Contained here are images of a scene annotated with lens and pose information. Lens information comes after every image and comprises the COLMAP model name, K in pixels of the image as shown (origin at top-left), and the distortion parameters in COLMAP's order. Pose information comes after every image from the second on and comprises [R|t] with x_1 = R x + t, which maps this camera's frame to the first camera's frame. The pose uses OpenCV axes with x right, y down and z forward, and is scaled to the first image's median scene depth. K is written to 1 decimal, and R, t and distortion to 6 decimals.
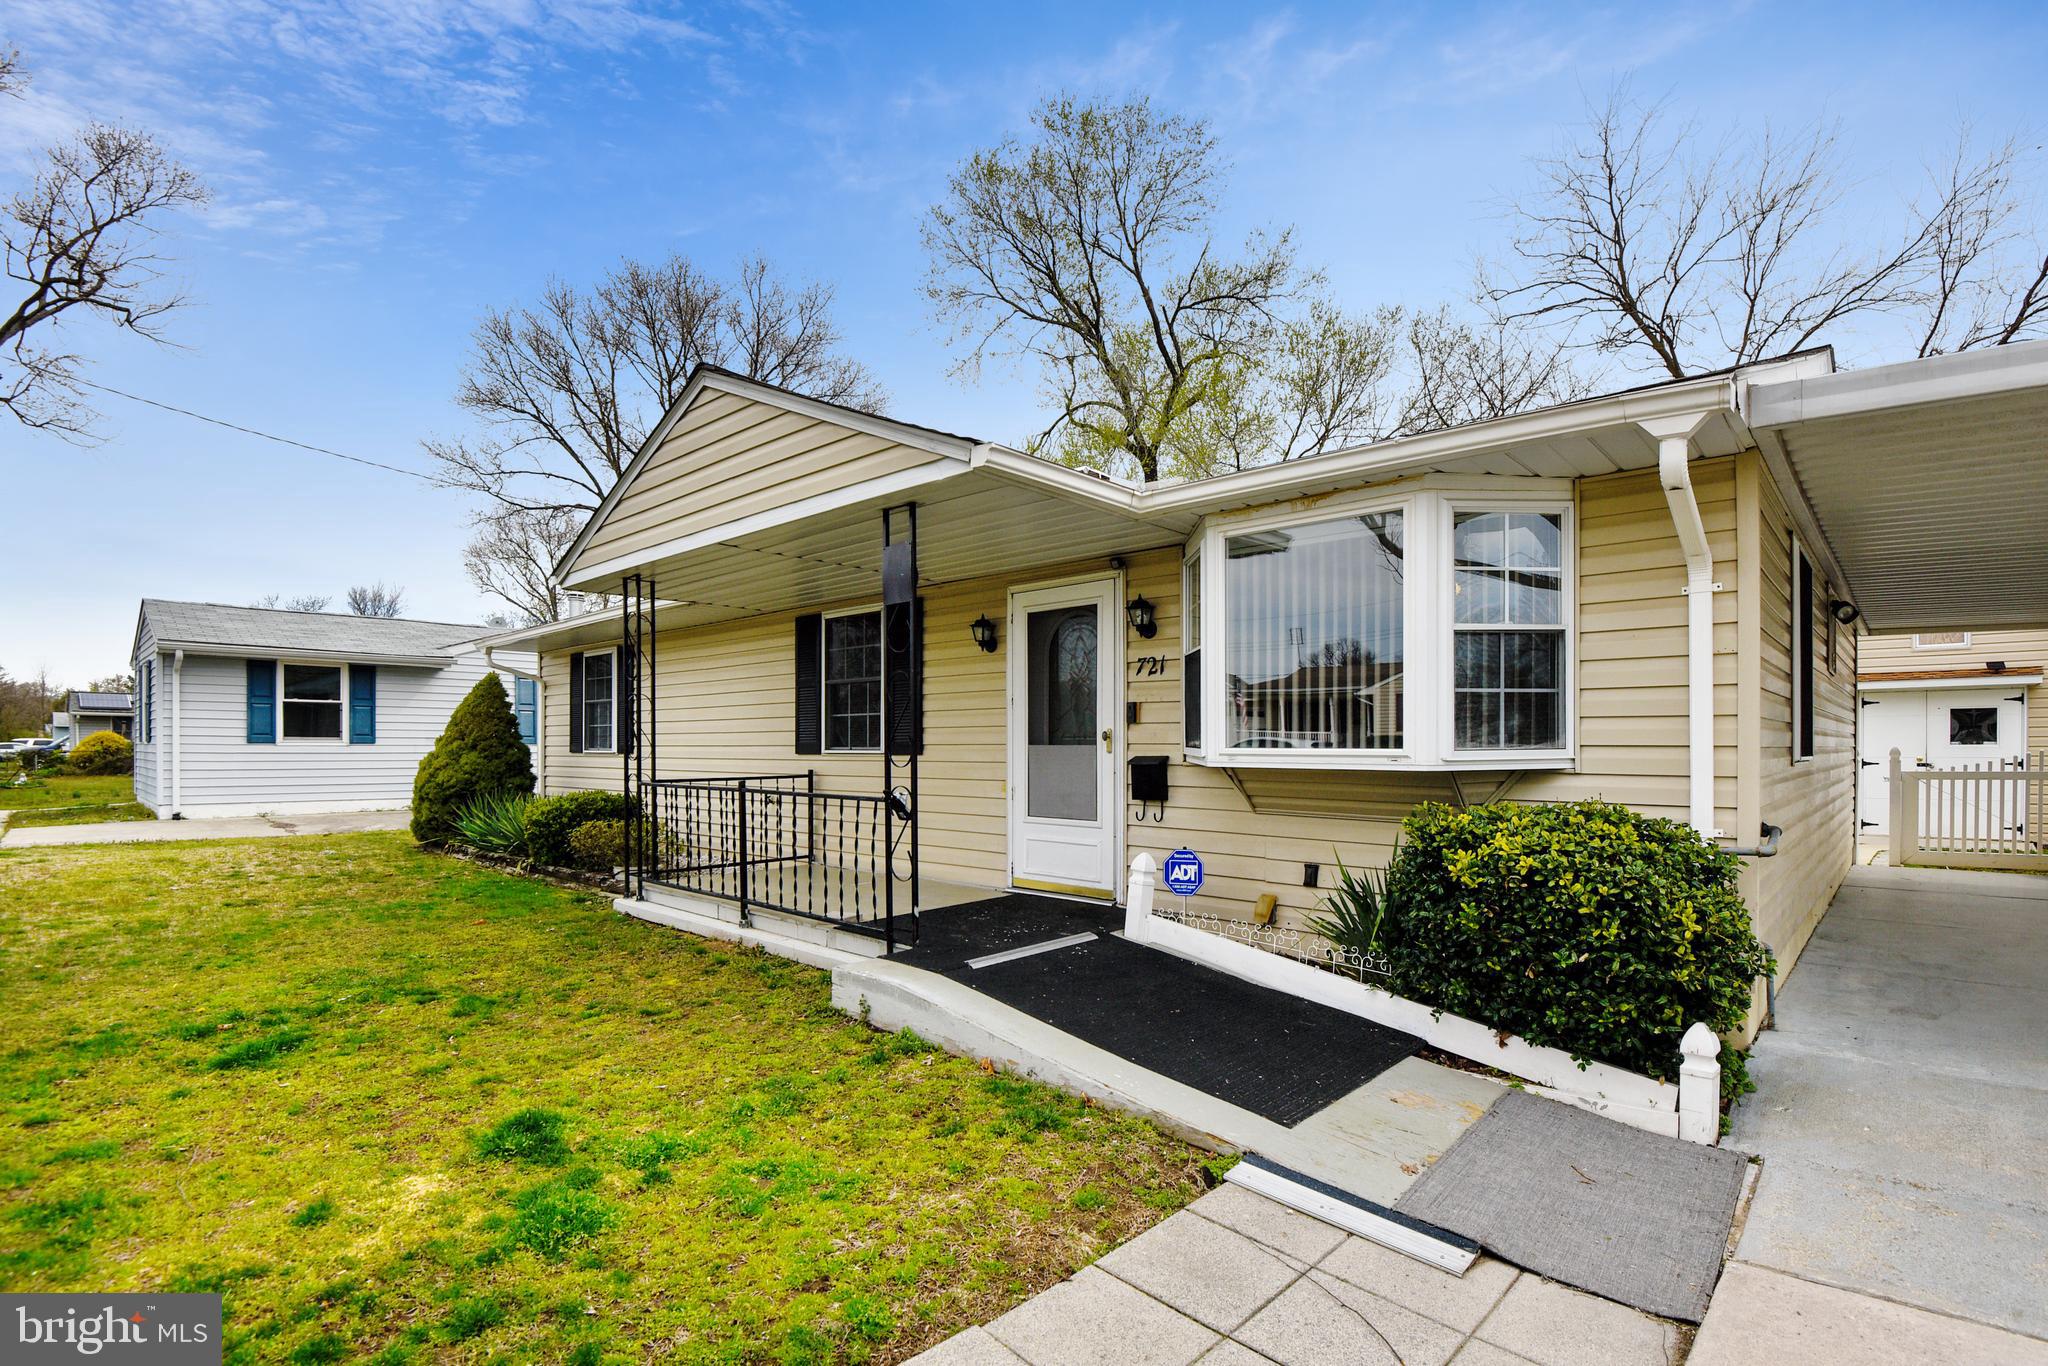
lens RADIAL K [[963.7, 0, 1022.2], [0, 963.7, 728.5], [0, 0, 1]] dist [-0.013157, -0.015130]
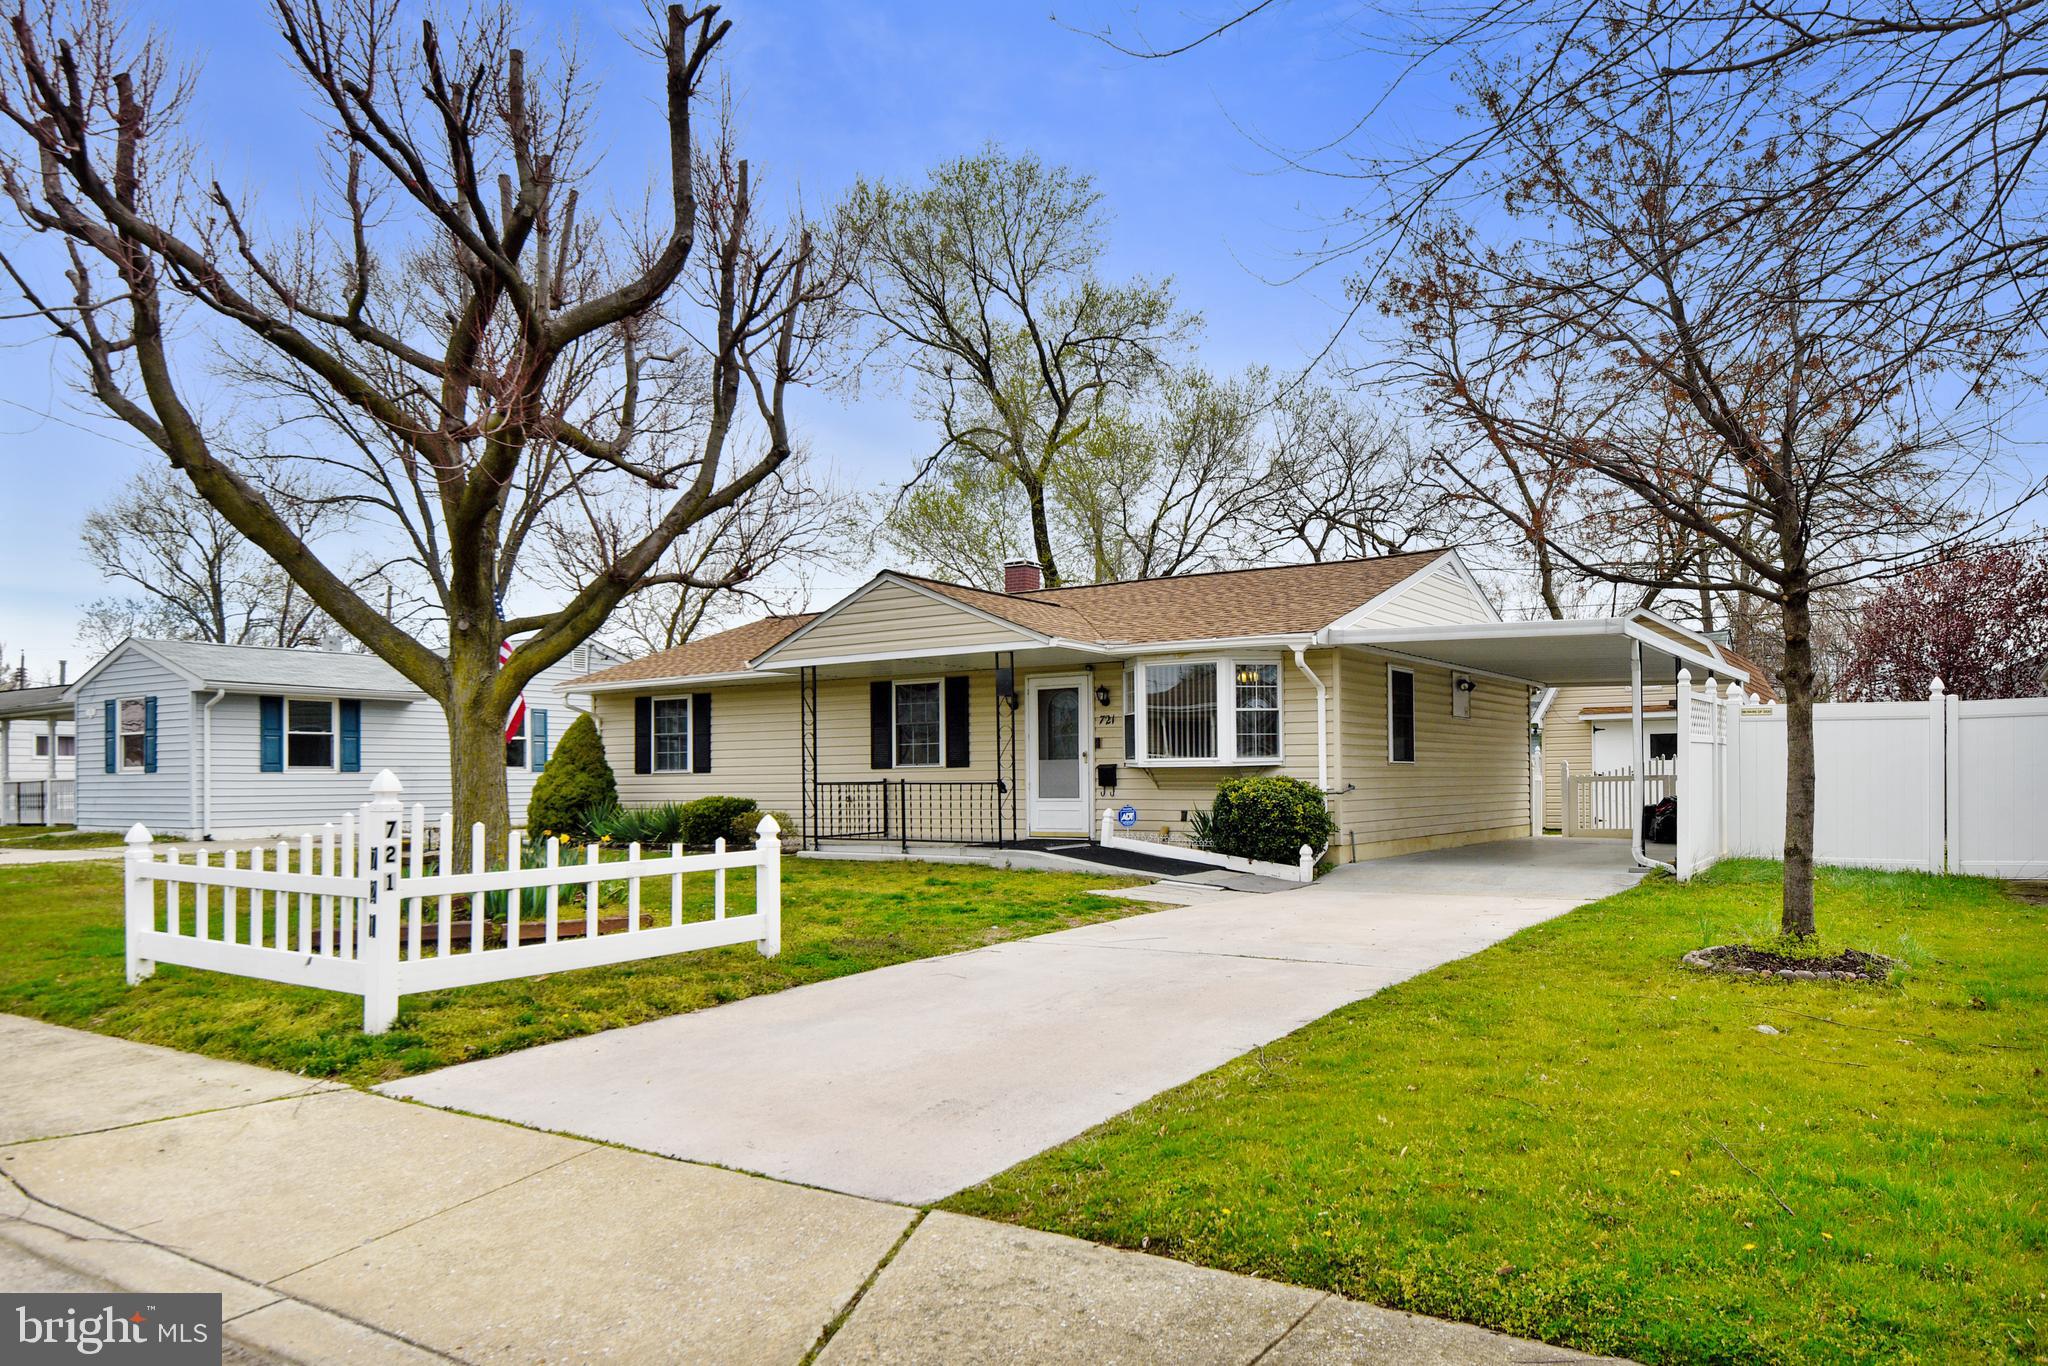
lens RADIAL K [[1370.7, 0, 1024.0], [0, 1370.7, 683.0], [0, 0, 1]] dist [0.052301, 0.000600]
pose [[0.986755, 0.003220, 0.162183, -0.446295], [0.005731, 0.998487, -0.054694, 0.012883], [-0.162114, 0.054899, 0.985244, -1.601544]]
